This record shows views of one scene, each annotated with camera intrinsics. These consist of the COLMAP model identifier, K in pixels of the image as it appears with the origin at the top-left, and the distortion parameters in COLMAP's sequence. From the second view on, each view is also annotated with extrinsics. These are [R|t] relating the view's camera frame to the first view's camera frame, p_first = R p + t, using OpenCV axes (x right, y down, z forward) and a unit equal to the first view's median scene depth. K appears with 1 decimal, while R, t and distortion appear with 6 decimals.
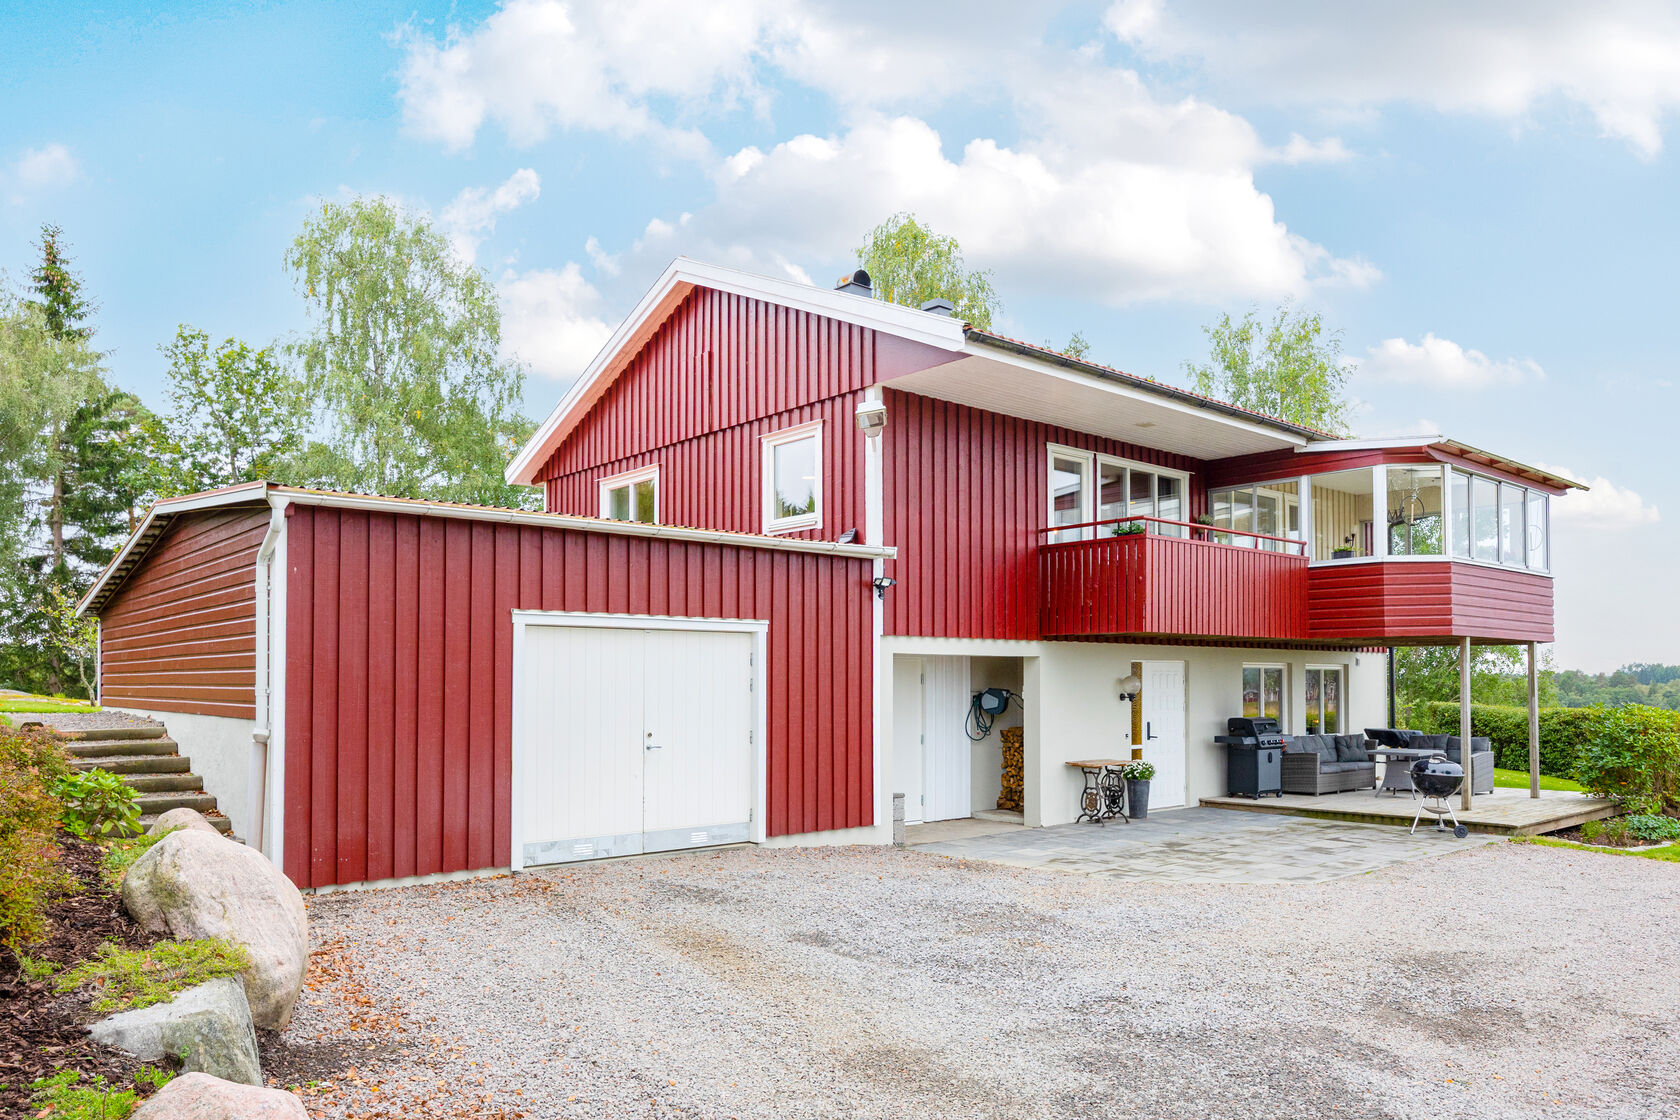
lens RADIAL K [[1161.9, 0, 873.4], [0, 1161.9, 654.5], [0, 0, 1]] dist [0.004048, -0.004807]
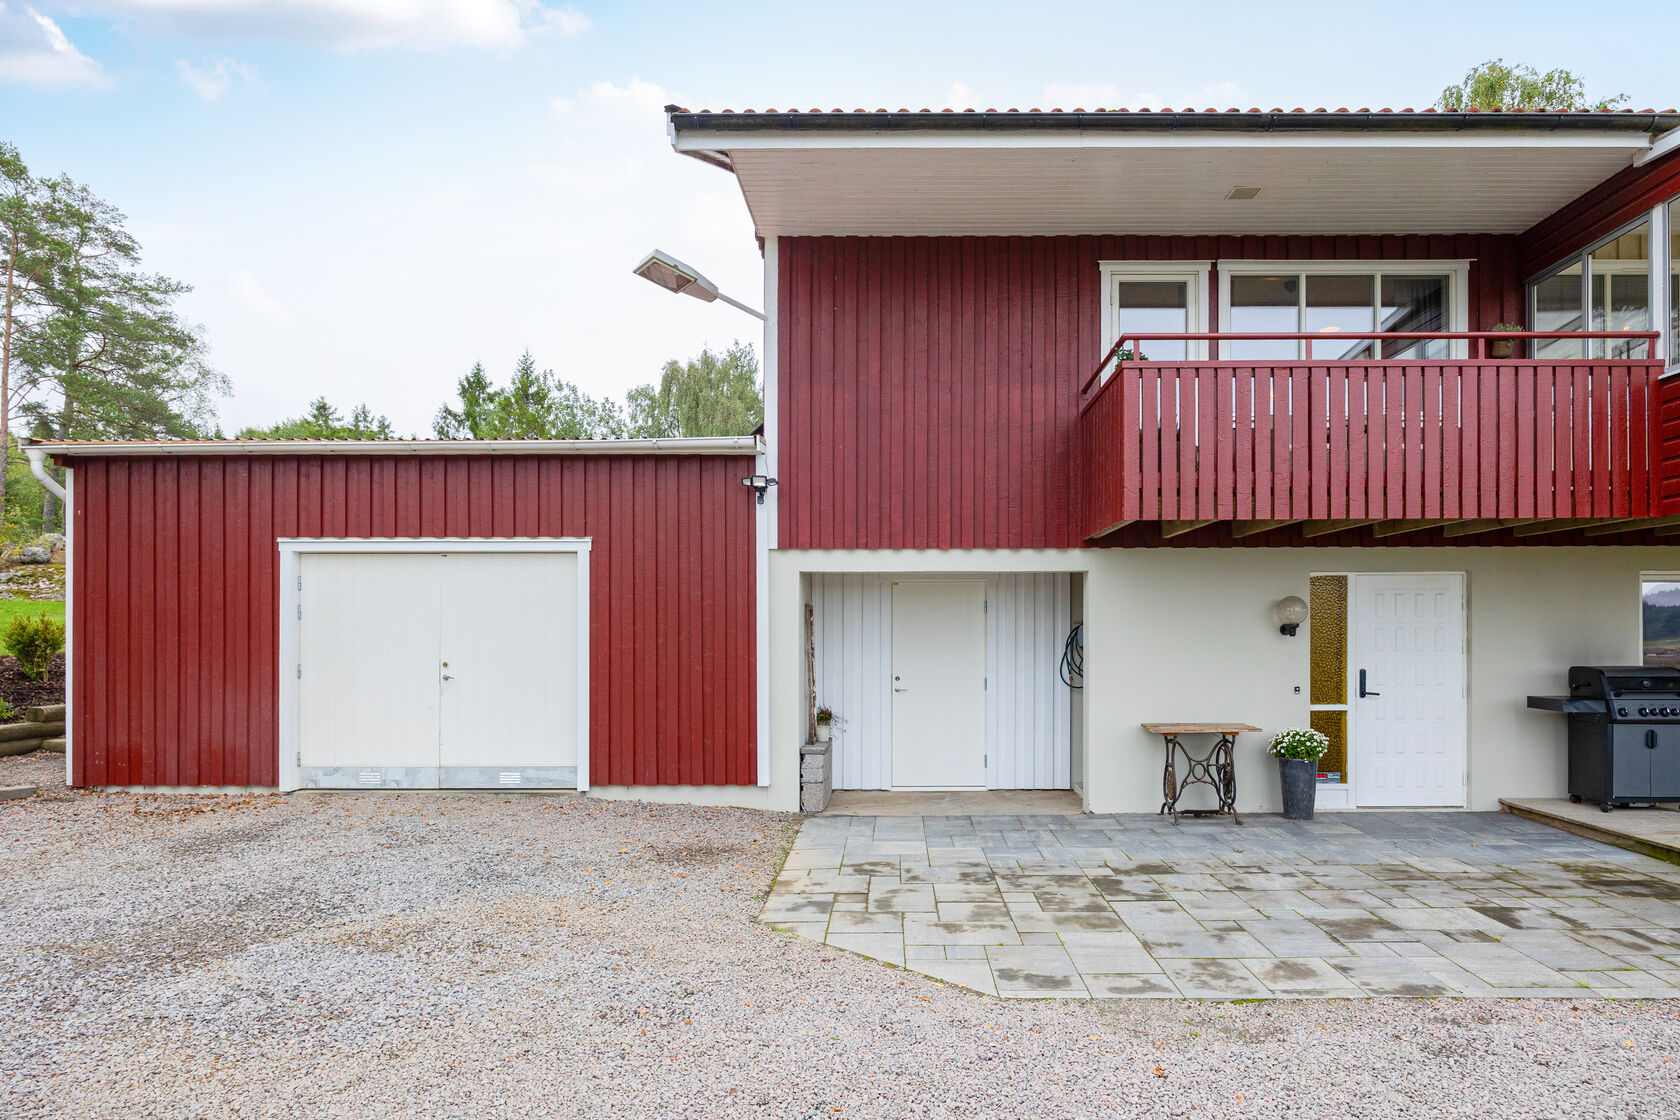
lens RADIAL K [[973.2, 0, 841.8], [0, 973.2, 629.8], [0, 0, 1]] dist [-0.006842, -0.001442]
pose [[0.740928, -0.004687, -0.671568, 0.403874], [0.018703, 0.999732, 0.013656, 0.025244], [0.671324, -0.022678, 0.740817, 0.441122]]
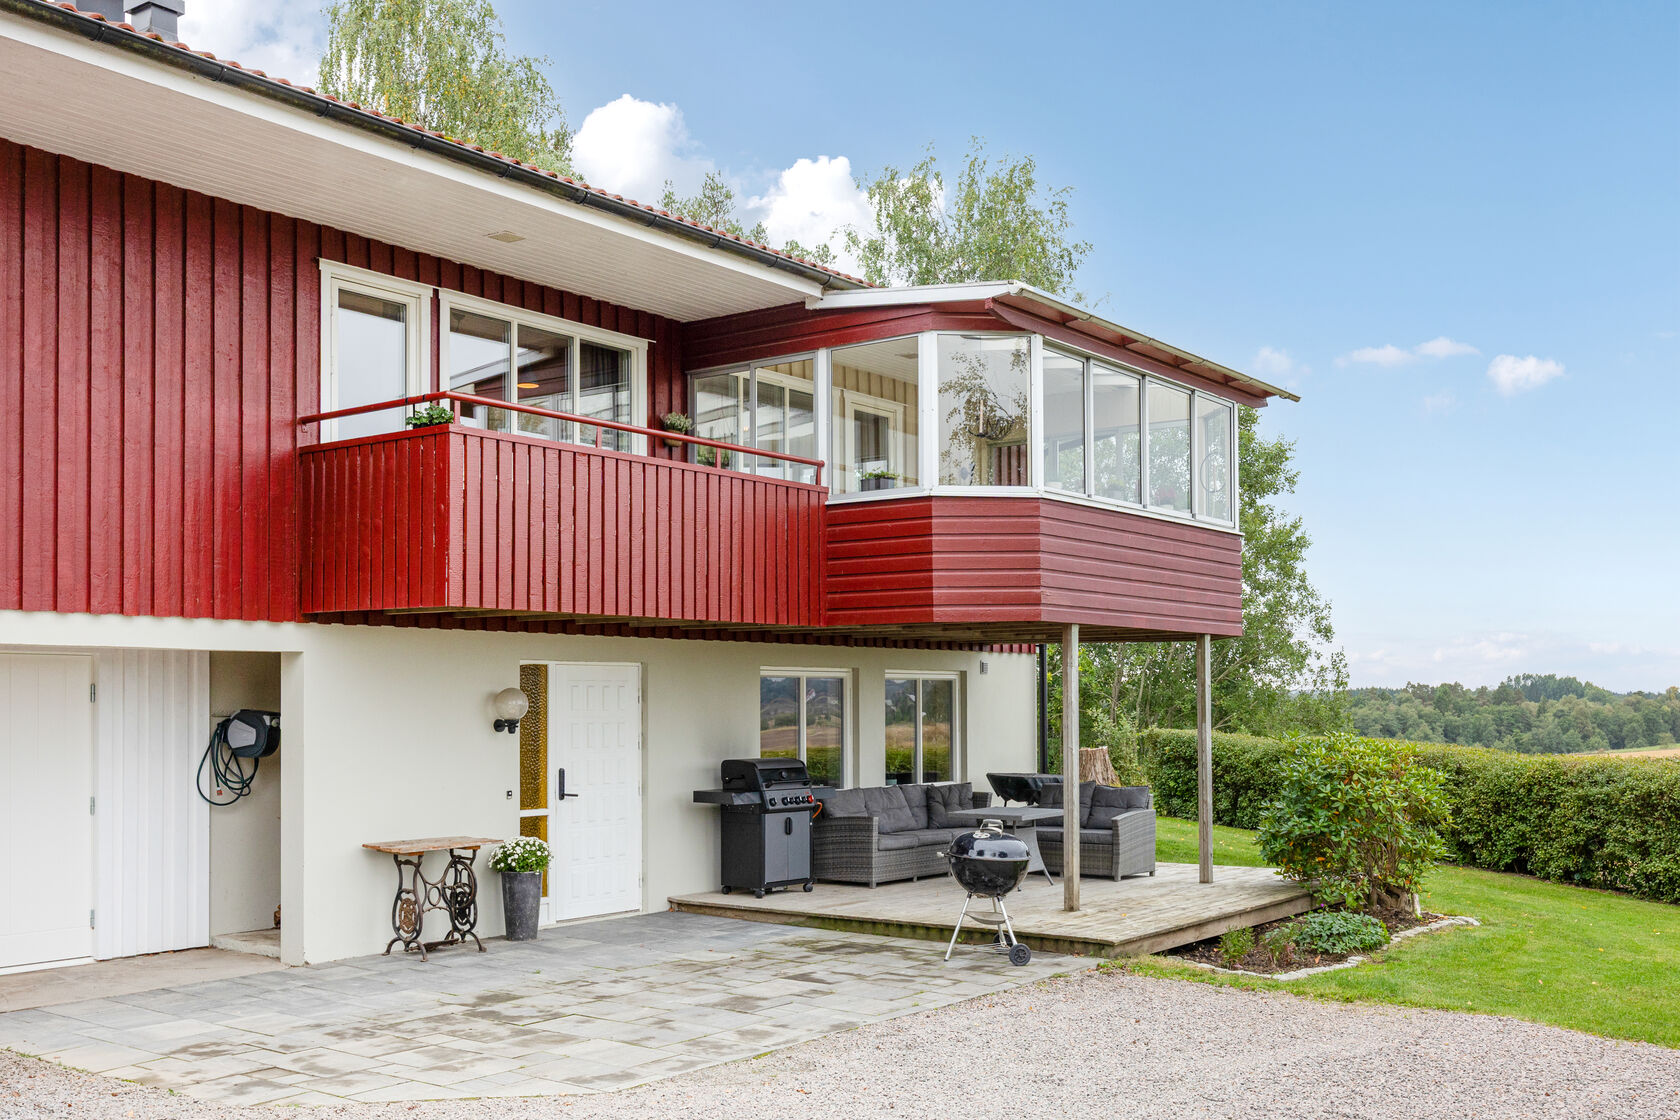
lens RADIAL K [[1678.5, 0, 840.7], [0, 1678.5, 662.2], [0, 0, 1]] dist [-0.014202, -0.003510]
pose [[0.979435, 0.004107, 0.201719, 0.216531], [-0.004260, 0.999991, 0.000323, 0.004893], [-0.201716, -0.001176, 0.979443, 0.169977]]
